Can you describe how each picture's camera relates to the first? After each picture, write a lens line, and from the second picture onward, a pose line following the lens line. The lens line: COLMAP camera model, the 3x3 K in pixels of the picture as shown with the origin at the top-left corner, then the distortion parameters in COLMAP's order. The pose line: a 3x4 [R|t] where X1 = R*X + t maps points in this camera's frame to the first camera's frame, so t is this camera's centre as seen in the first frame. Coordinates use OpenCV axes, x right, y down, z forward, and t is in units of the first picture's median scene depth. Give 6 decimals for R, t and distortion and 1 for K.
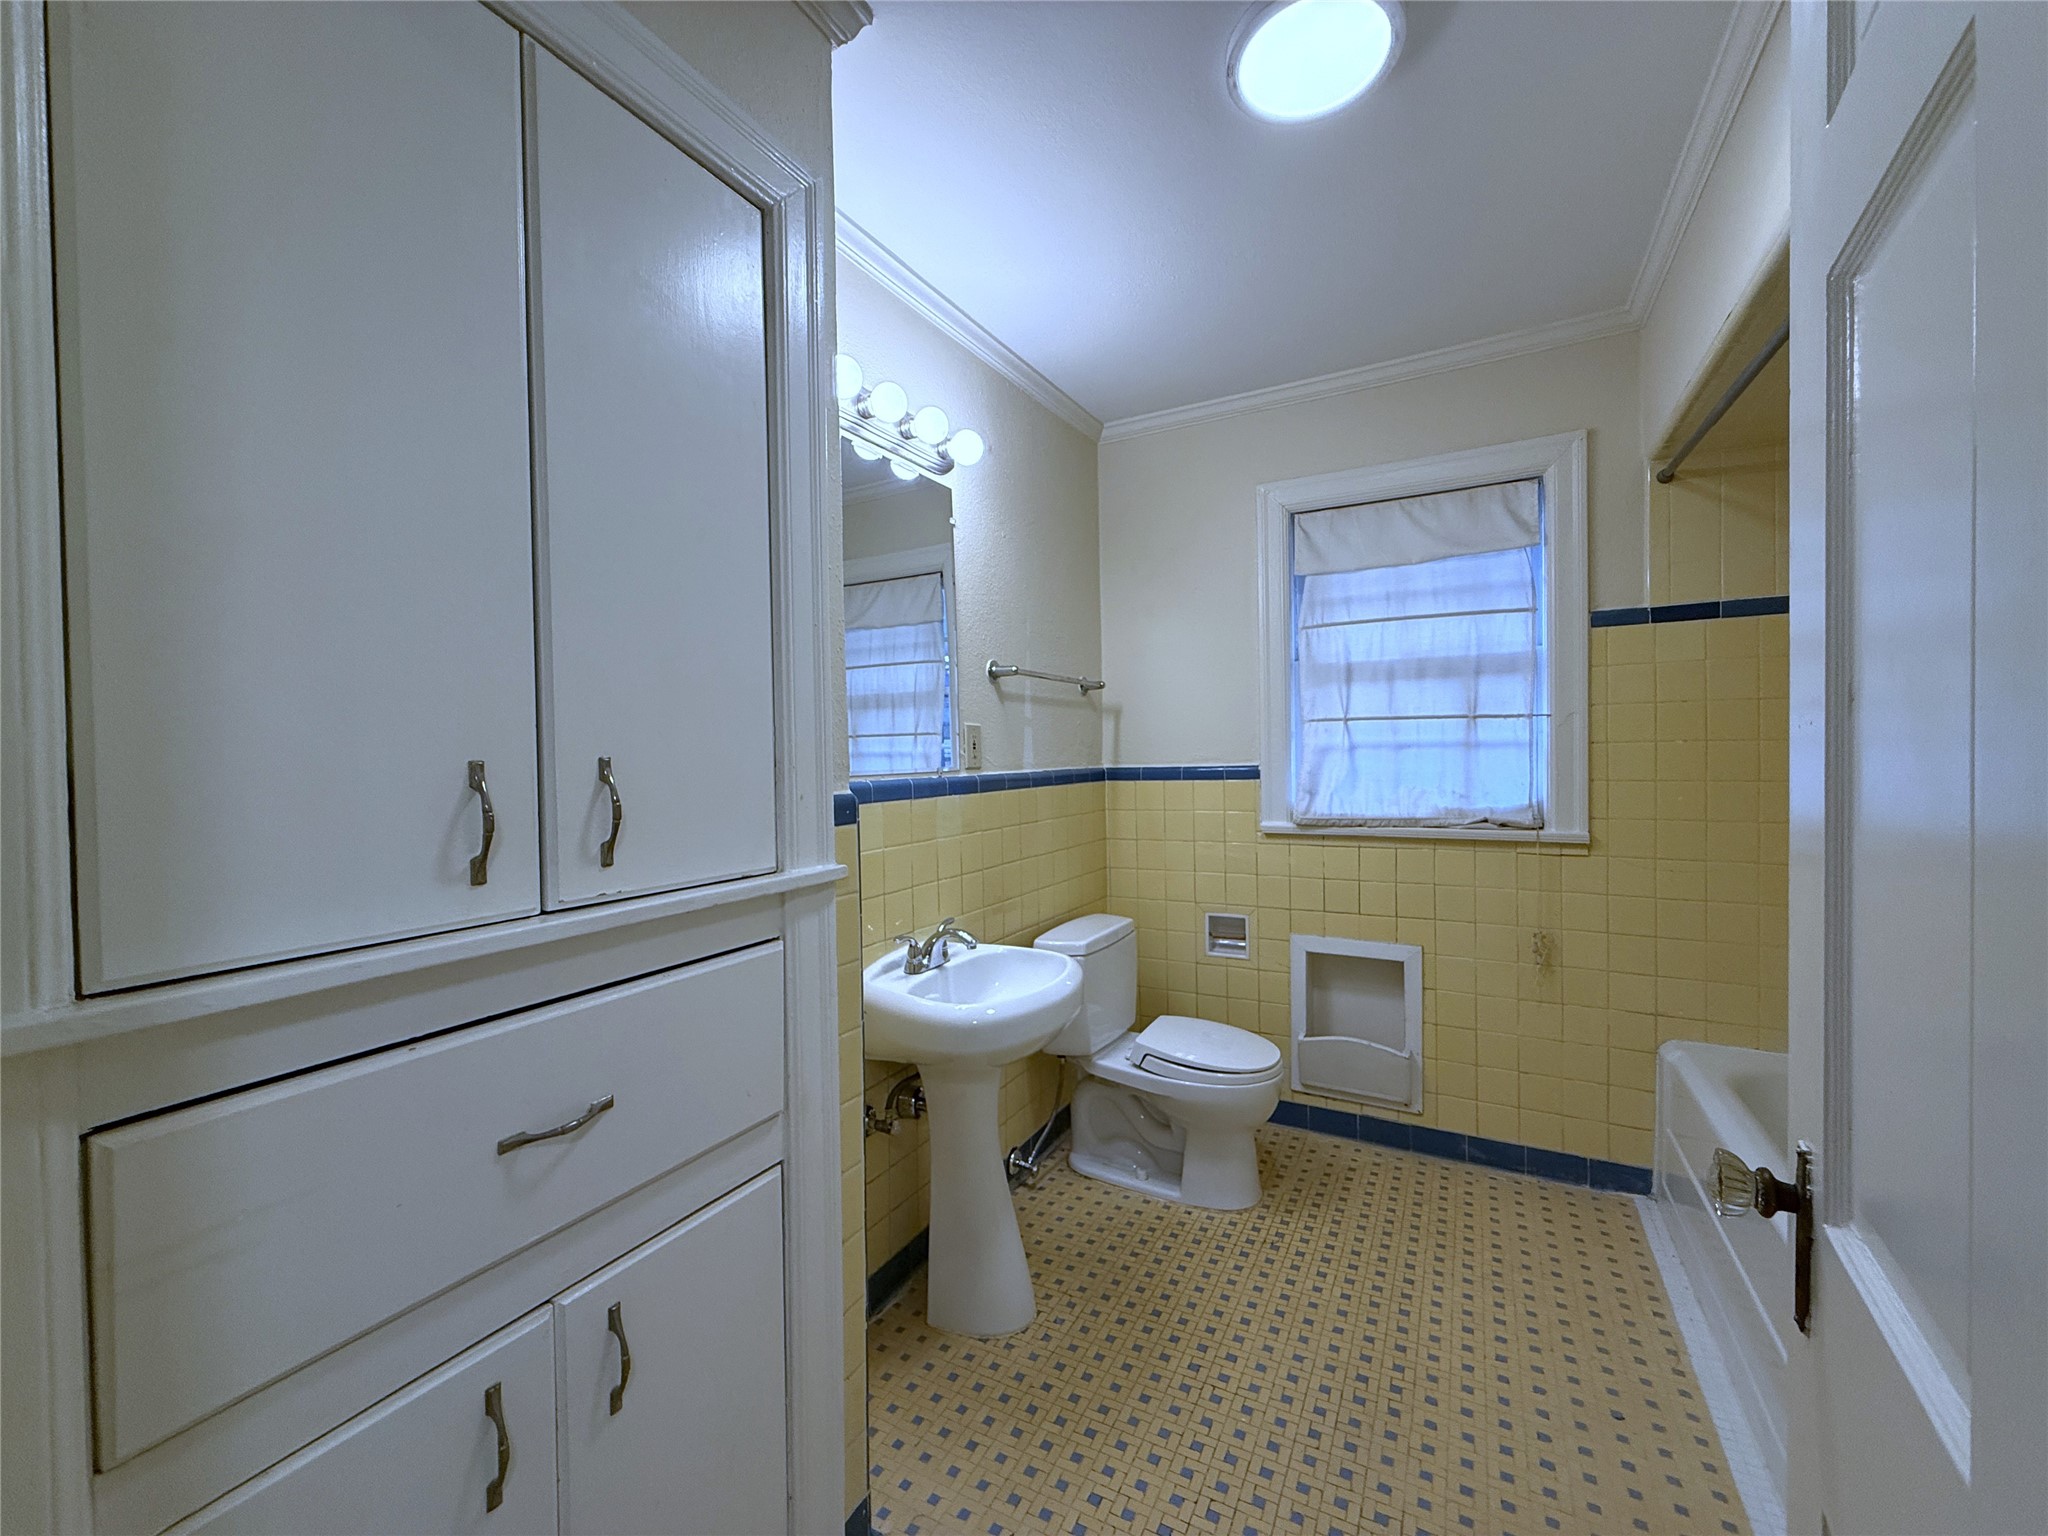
lens RADIAL K [[820.0, 0, 1031.5], [0, 820.0, 766.1], [0, 0, 1]] dist [-0.001764, 0.001092]
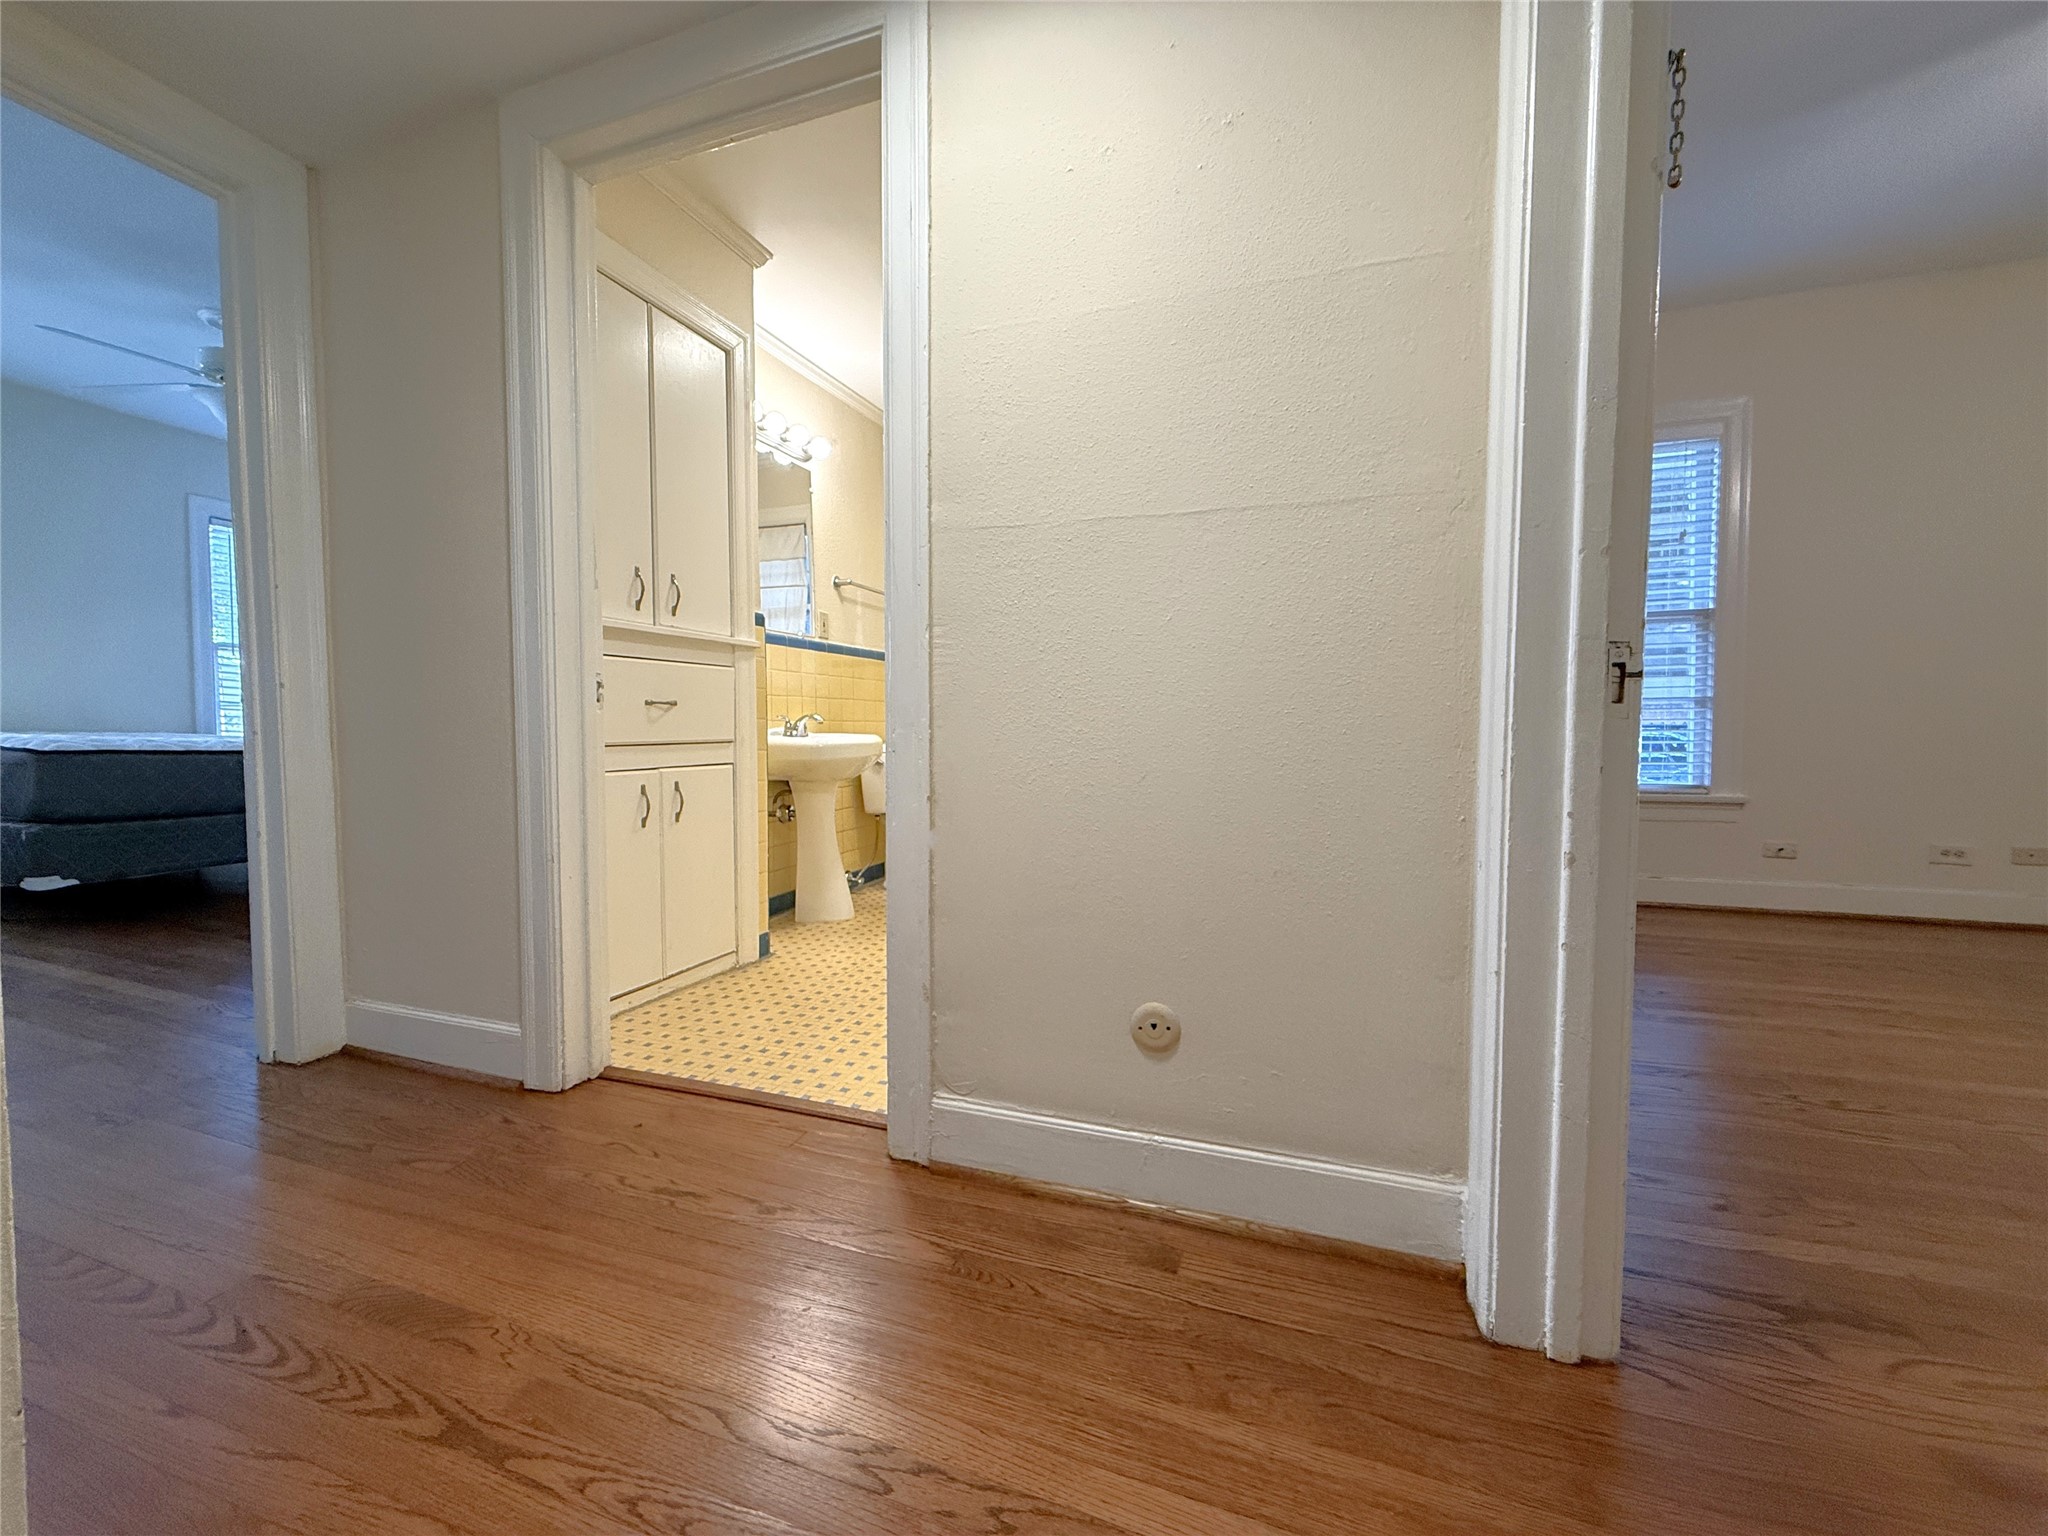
lens RADIAL K [[820.0, 0, 1019.5], [0, 820.0, 767.8], [0, 0, 1]] dist [-0.001764, 0.001092]
pose [[0.989159, 0.006610, 0.146697, 0.090929], [-0.010949, 0.999526, 0.028789, 0.238415], [-0.146437, -0.030083, 0.988762, -0.814593]]
